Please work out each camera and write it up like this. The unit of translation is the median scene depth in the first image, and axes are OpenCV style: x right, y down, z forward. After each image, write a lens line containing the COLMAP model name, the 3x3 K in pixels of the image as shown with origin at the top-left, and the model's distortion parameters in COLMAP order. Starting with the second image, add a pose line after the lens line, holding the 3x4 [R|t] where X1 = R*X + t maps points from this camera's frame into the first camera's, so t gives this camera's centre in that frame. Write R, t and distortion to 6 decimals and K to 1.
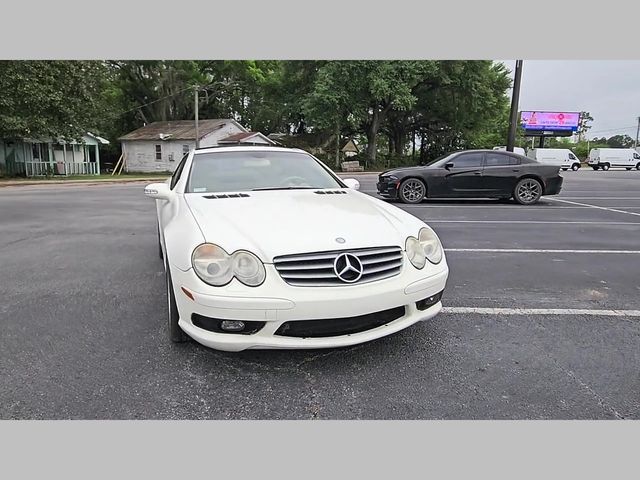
lens RADIAL K [[436.3, 0, 308.9], [0, 436.3, 239.6], [0, 0, 1]] dist [0.007786, -0.005172]
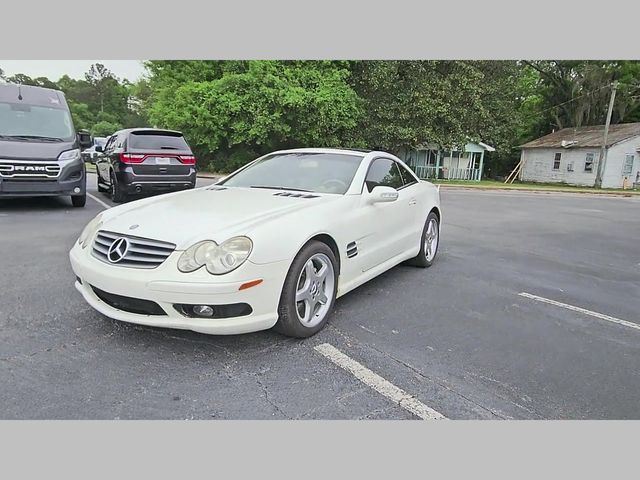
lens RADIAL K [[436.3, 0, 308.9], [0, 436.3, 239.6], [0, 0, 1]] dist [0.007786, -0.005172]
pose [[0.599199, 0.165279, -0.783354, 0.109305], [-0.179808, 0.981244, 0.069494, -0.011188], [0.780148, 0.099213, 0.617678, 0.058296]]
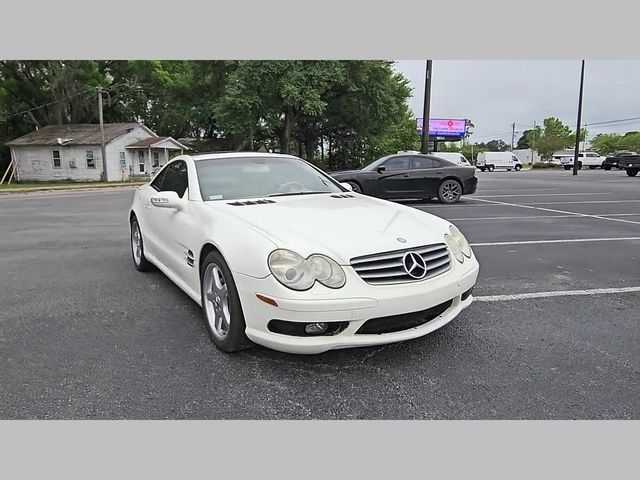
lens RADIAL K [[436.3, 0, 308.9], [0, 436.3, 239.6], [0, 0, 1]] dist [0.007786, -0.005172]
pose [[0.977455, -0.046521, 0.205957, -0.031603], [0.048653, 0.998802, -0.005297, -0.000421], [-0.205463, 0.015198, 0.978547, 0.000151]]
